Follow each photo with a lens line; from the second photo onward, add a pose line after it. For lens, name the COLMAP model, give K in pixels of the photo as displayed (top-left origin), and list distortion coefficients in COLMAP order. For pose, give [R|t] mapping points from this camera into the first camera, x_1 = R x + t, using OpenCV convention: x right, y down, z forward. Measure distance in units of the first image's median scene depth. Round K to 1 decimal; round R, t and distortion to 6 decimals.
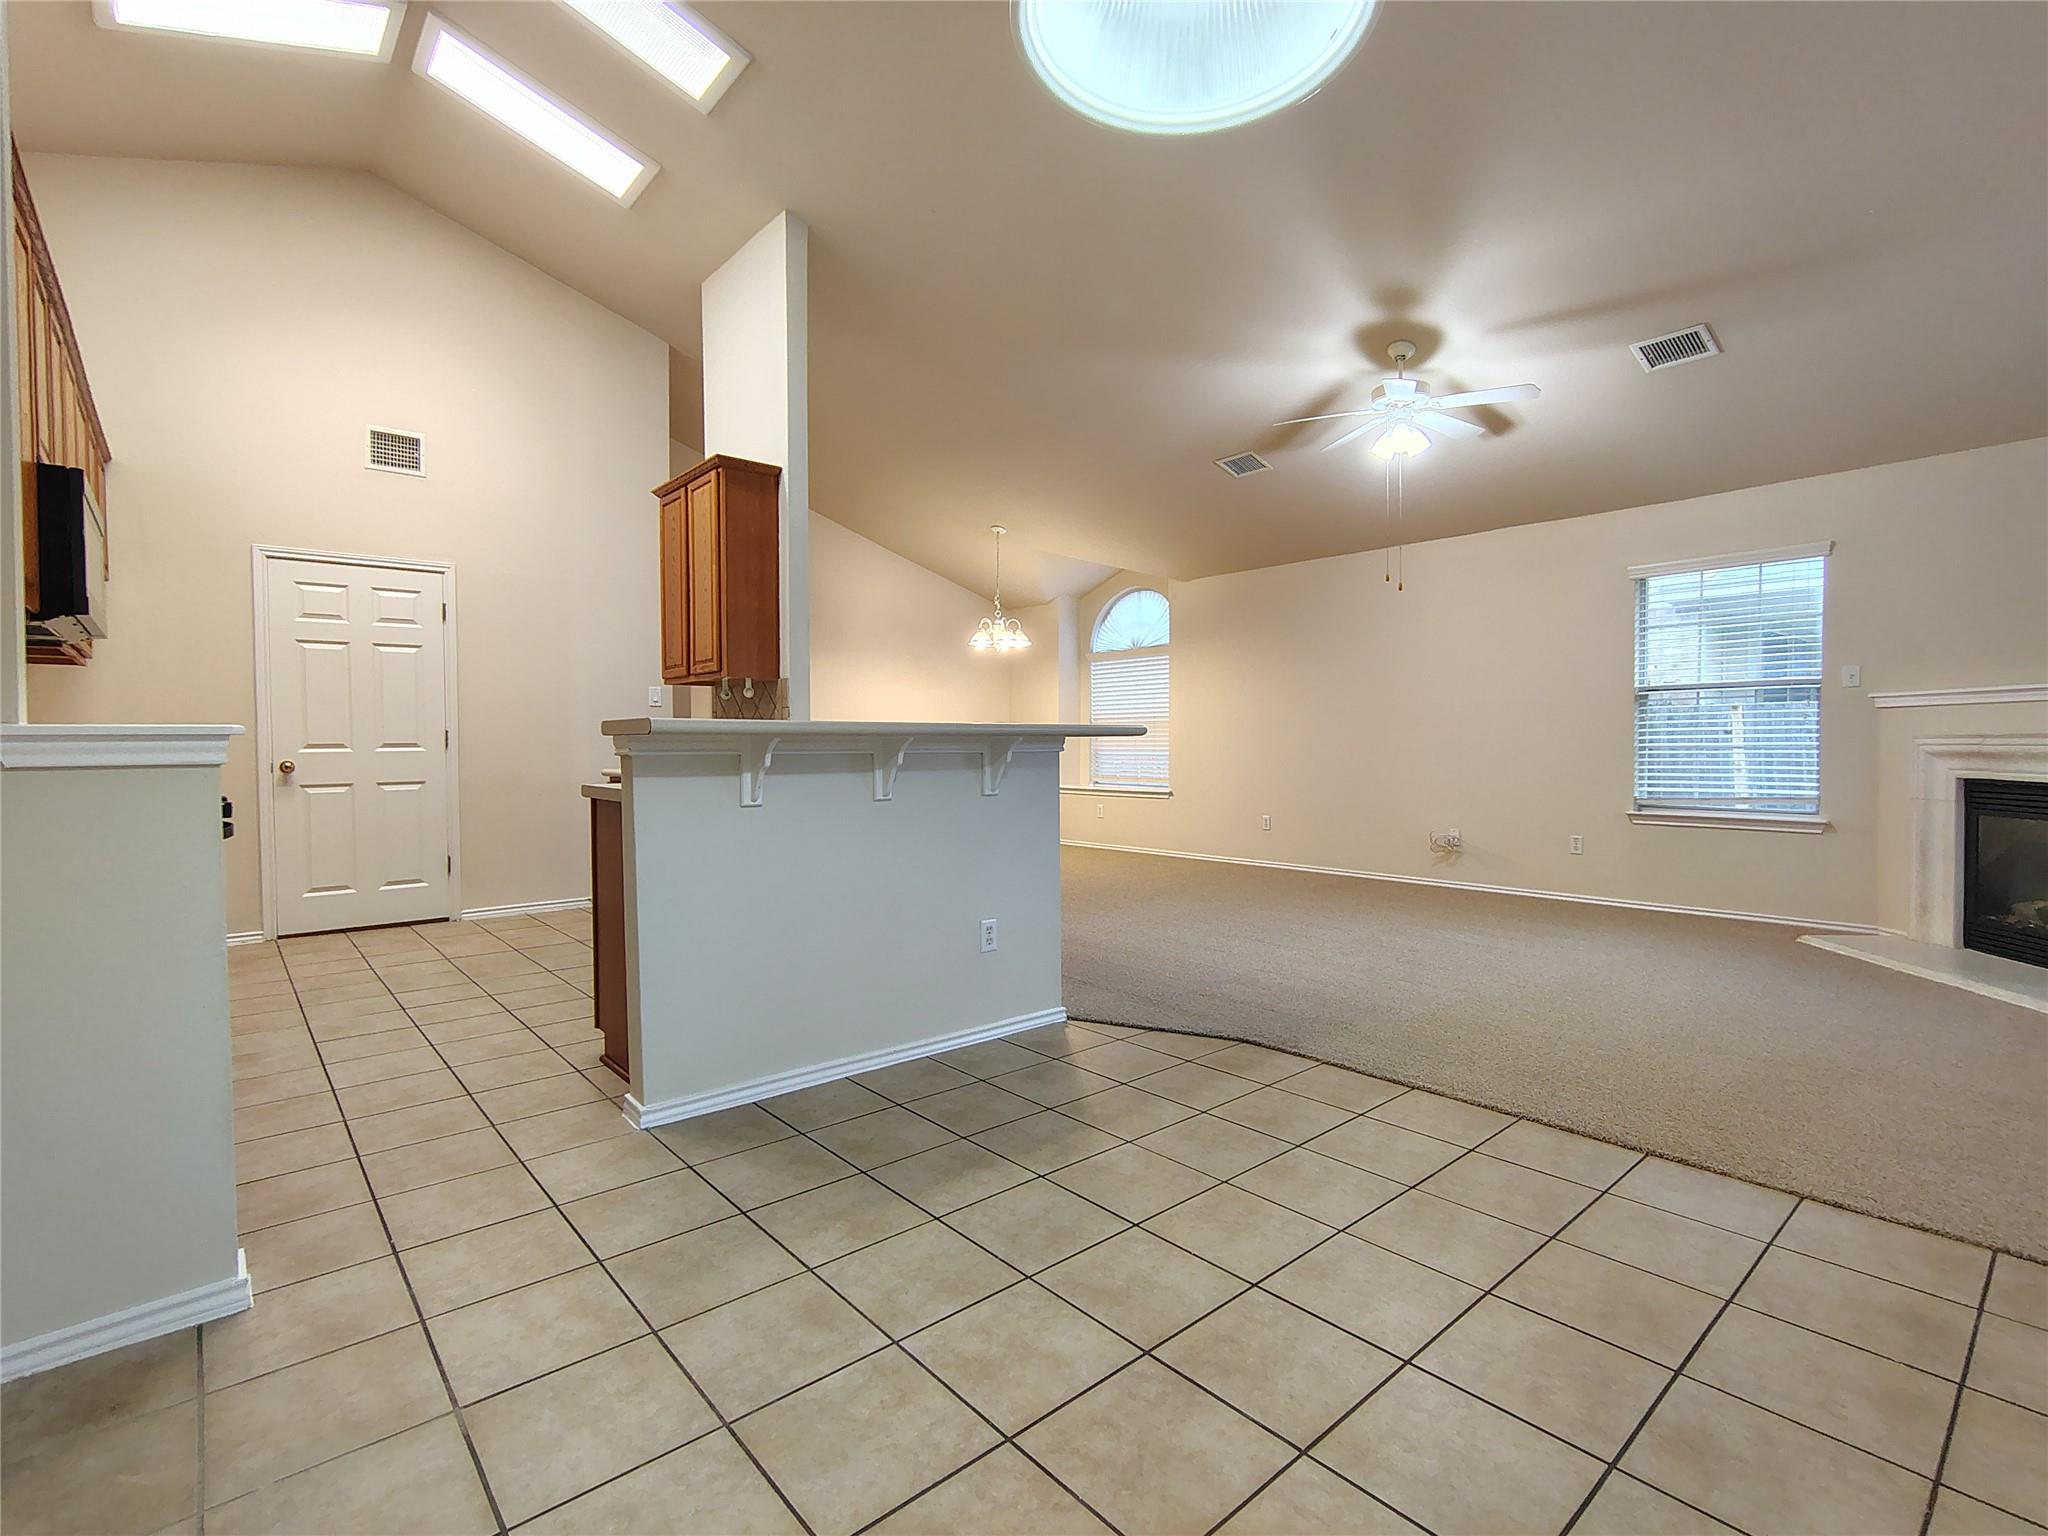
lens RADIAL K [[964.0, 0, 1022.1], [0, 964.0, 765.2], [0, 0, 1]] dist [-0.009190, 0.002903]
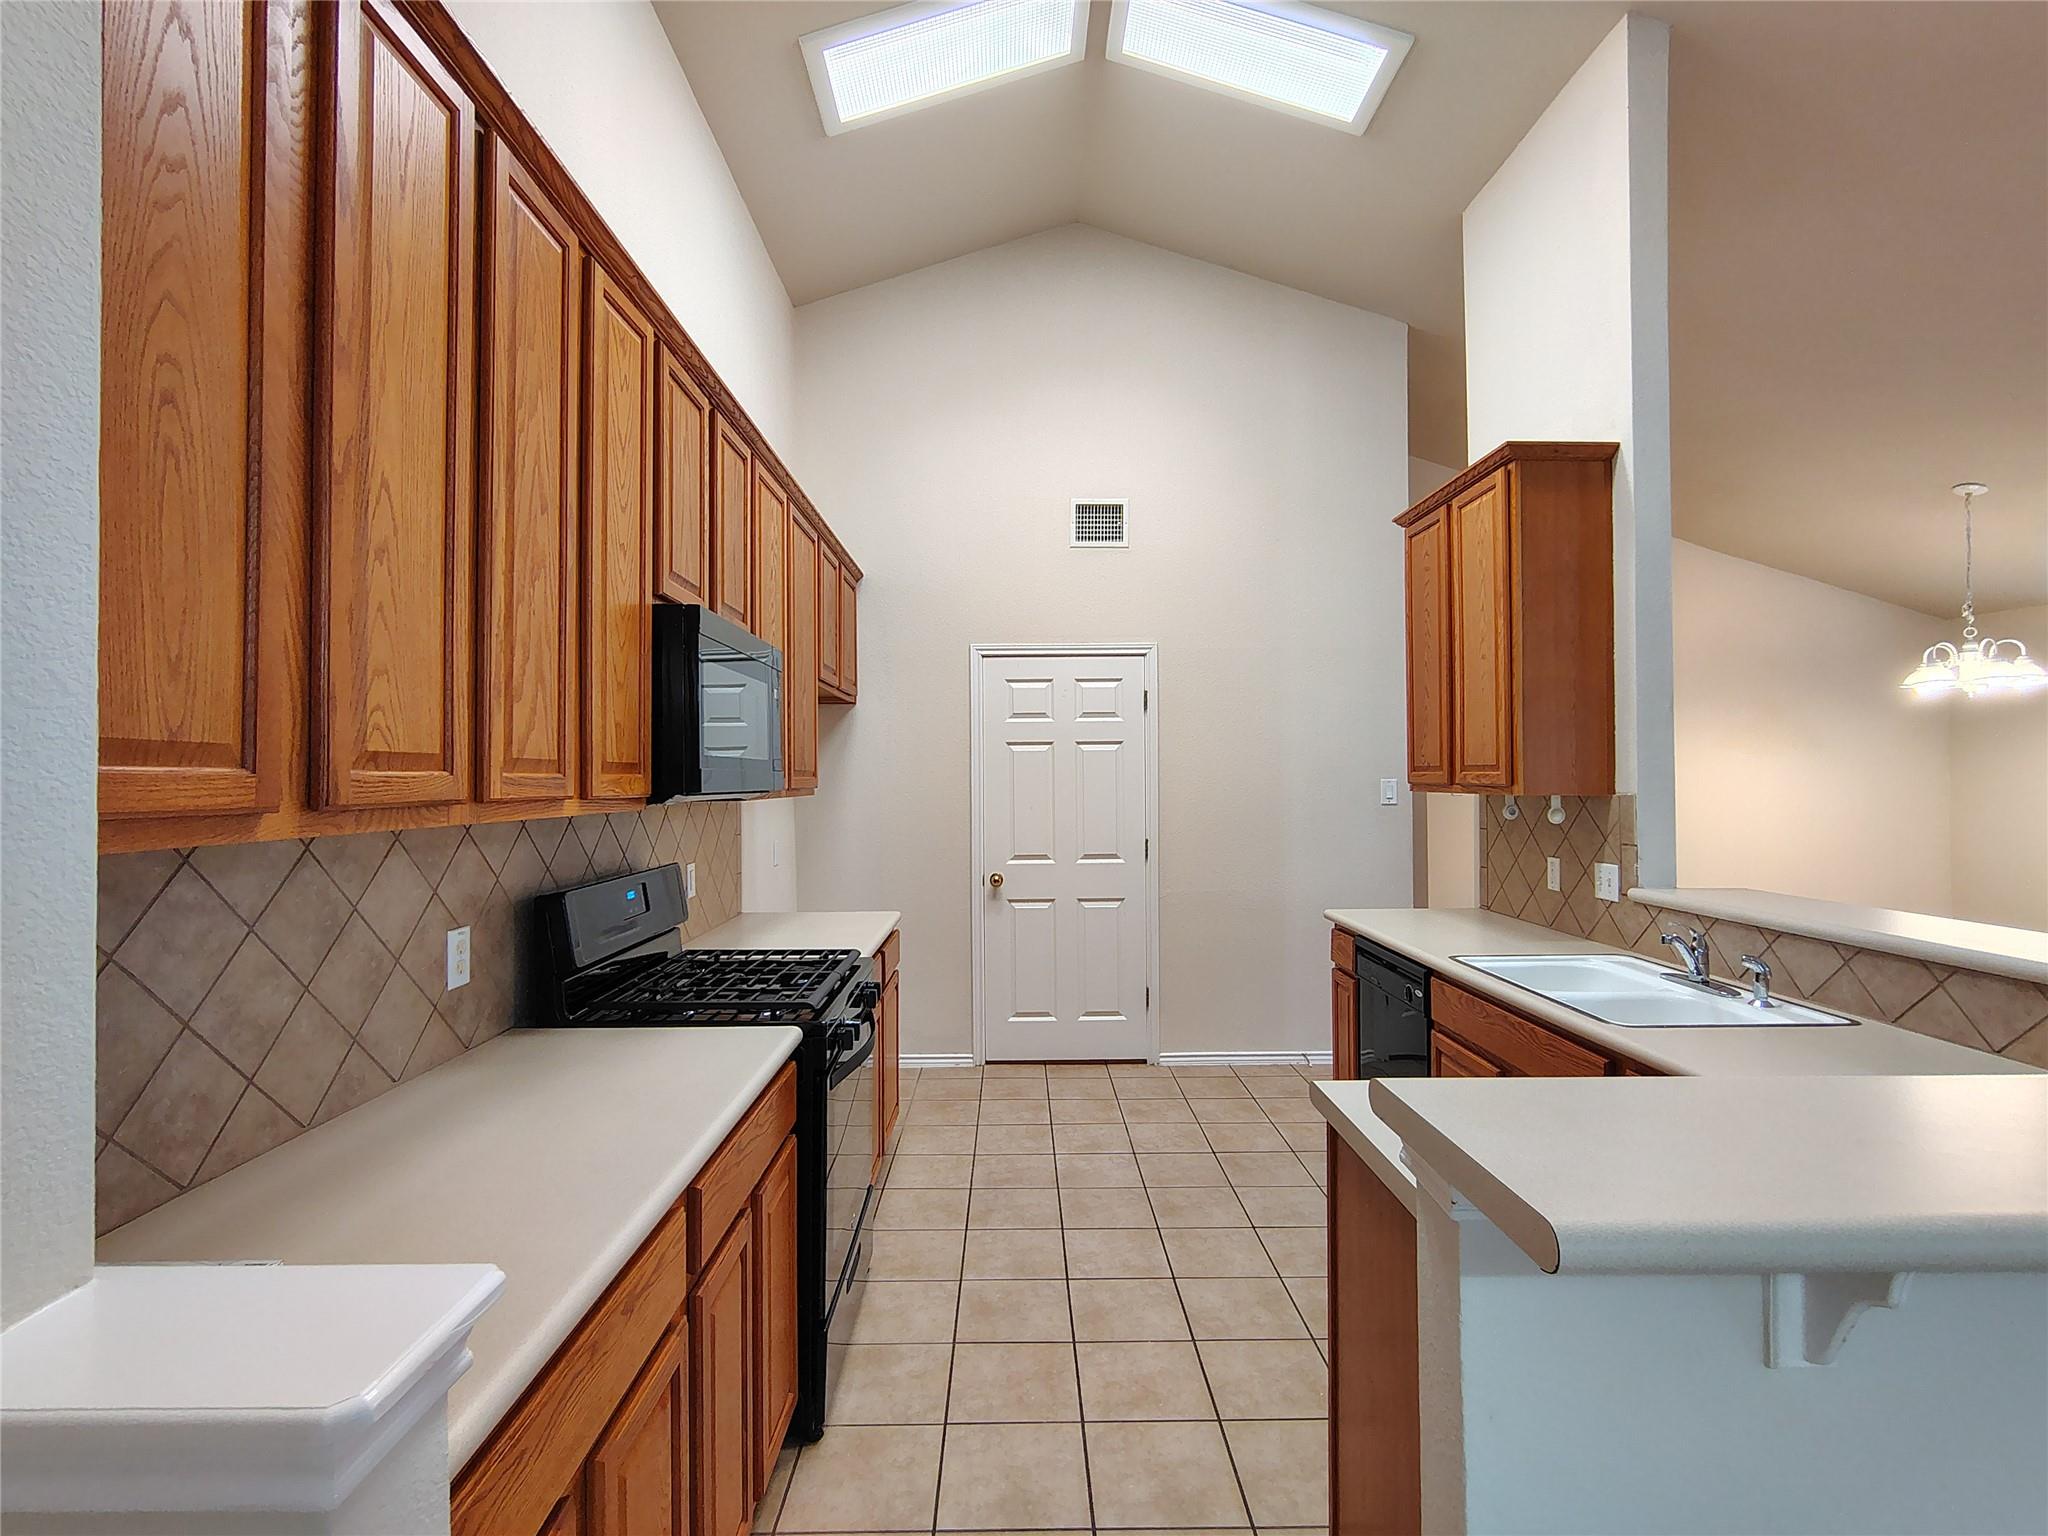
lens RADIAL K [[964.0, 0, 1022.8], [0, 964.0, 763.4], [0, 0, 1]] dist [-0.009190, 0.002903]
pose [[0.765039, -0.006891, -0.643947, -0.144845], [-0.014203, 0.999519, -0.027570, -0.085319], [0.643827, 0.030238, 0.764573, 0.299942]]
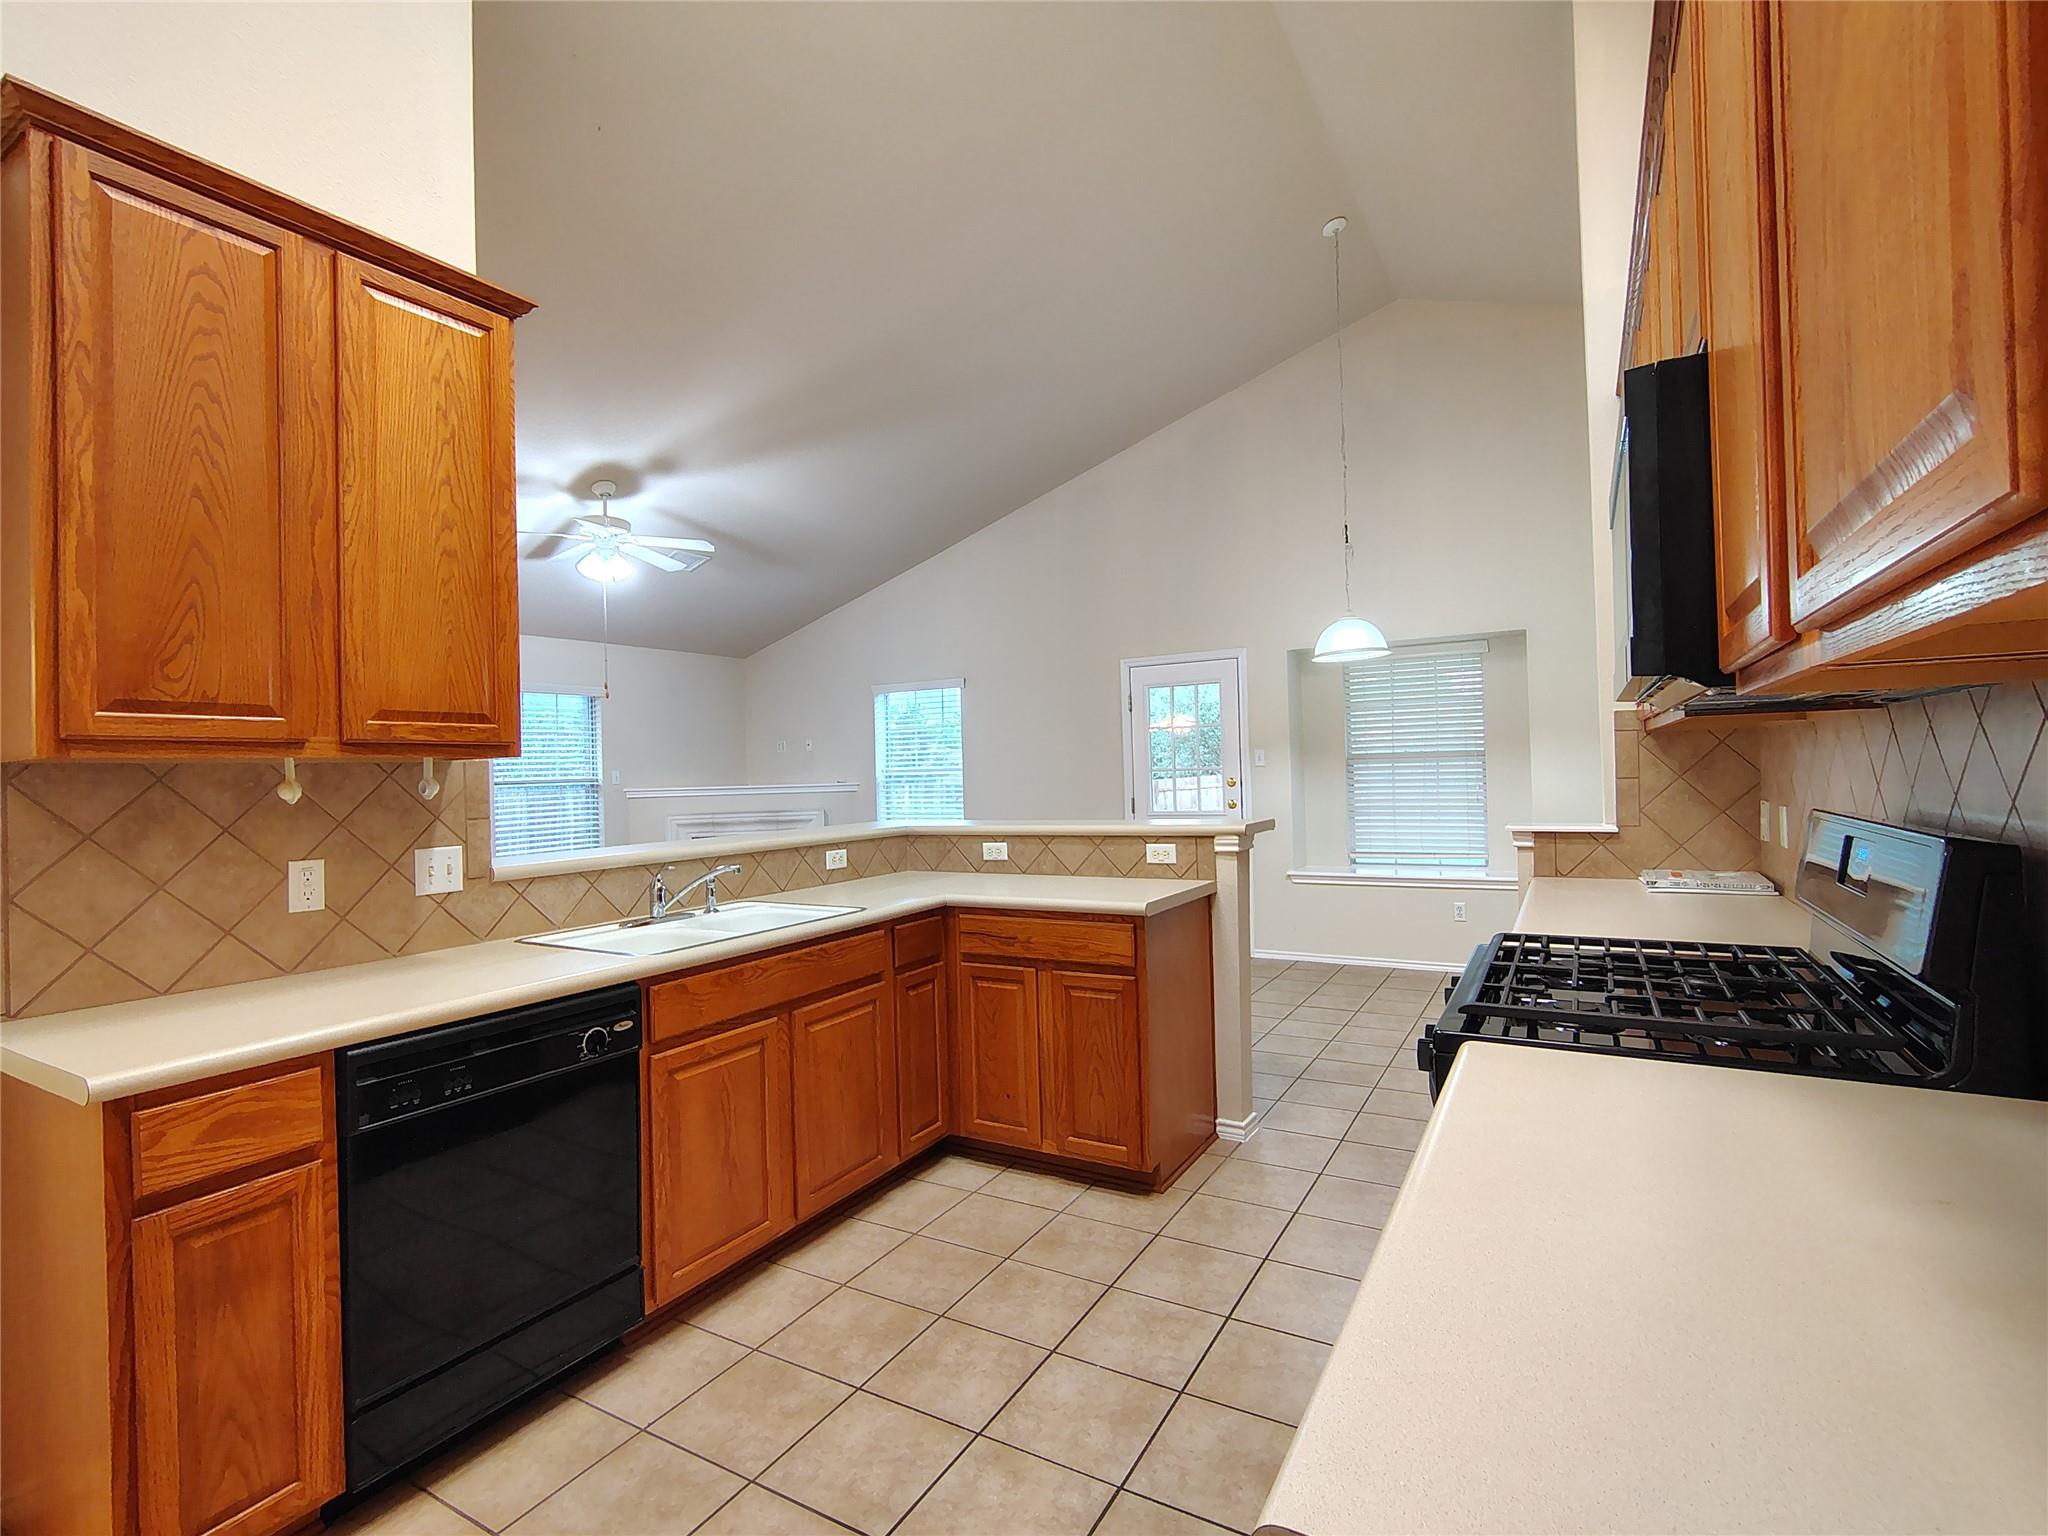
lens RADIAL K [[964.0, 0, 1021.5], [0, 964.0, 779.1], [0, 0, 1]] dist [-0.009190, 0.002903]
pose [[-0.323157, 0.007141, 0.946318, -0.770924], [0.052930, 0.998543, 0.010540, -0.068778], [-0.944864, 0.053495, -0.323064, 0.851199]]
